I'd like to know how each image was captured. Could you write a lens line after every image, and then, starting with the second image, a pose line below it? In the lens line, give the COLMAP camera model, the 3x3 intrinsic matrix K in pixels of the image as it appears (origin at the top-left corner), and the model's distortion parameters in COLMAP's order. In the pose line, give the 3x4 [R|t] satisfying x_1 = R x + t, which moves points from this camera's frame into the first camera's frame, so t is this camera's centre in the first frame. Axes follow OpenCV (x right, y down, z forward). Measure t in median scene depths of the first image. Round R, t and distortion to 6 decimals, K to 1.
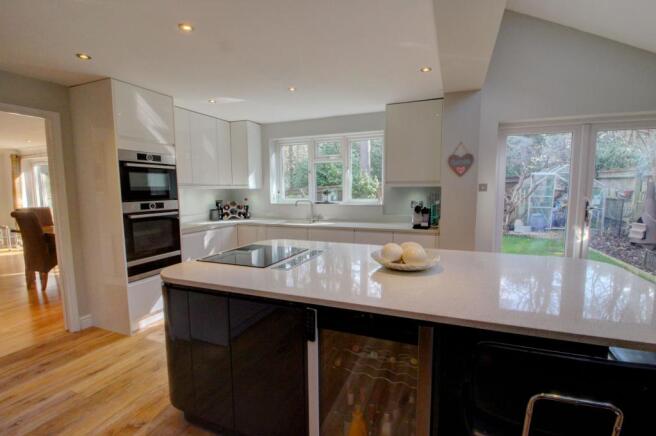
lens RADIAL K [[304.5, 0, 328.5], [0, 304.5, 219.4], [0, 0, 1]] dist [-0.010521, -0.004646]
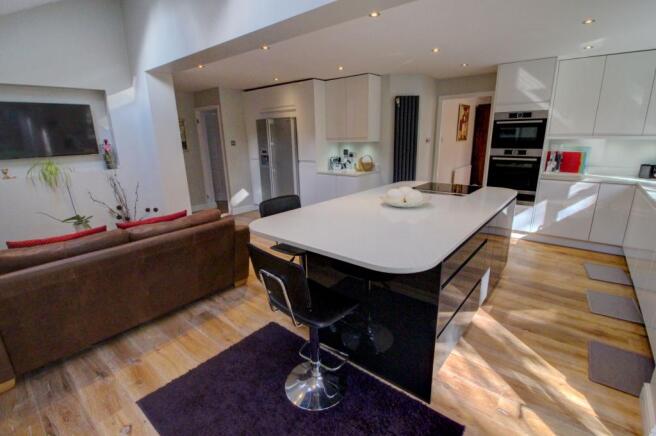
lens RADIAL K [[304.5, 0, 328.0], [0, 304.5, 219.8], [0, 0, 1]] dist [-0.010521, -0.004646]
pose [[-0.297836, 0.250154, -0.921258, 0.972353], [-0.082415, 0.954714, 0.285883, -0.072648], [0.951053, 0.161072, -0.263732, 0.599996]]
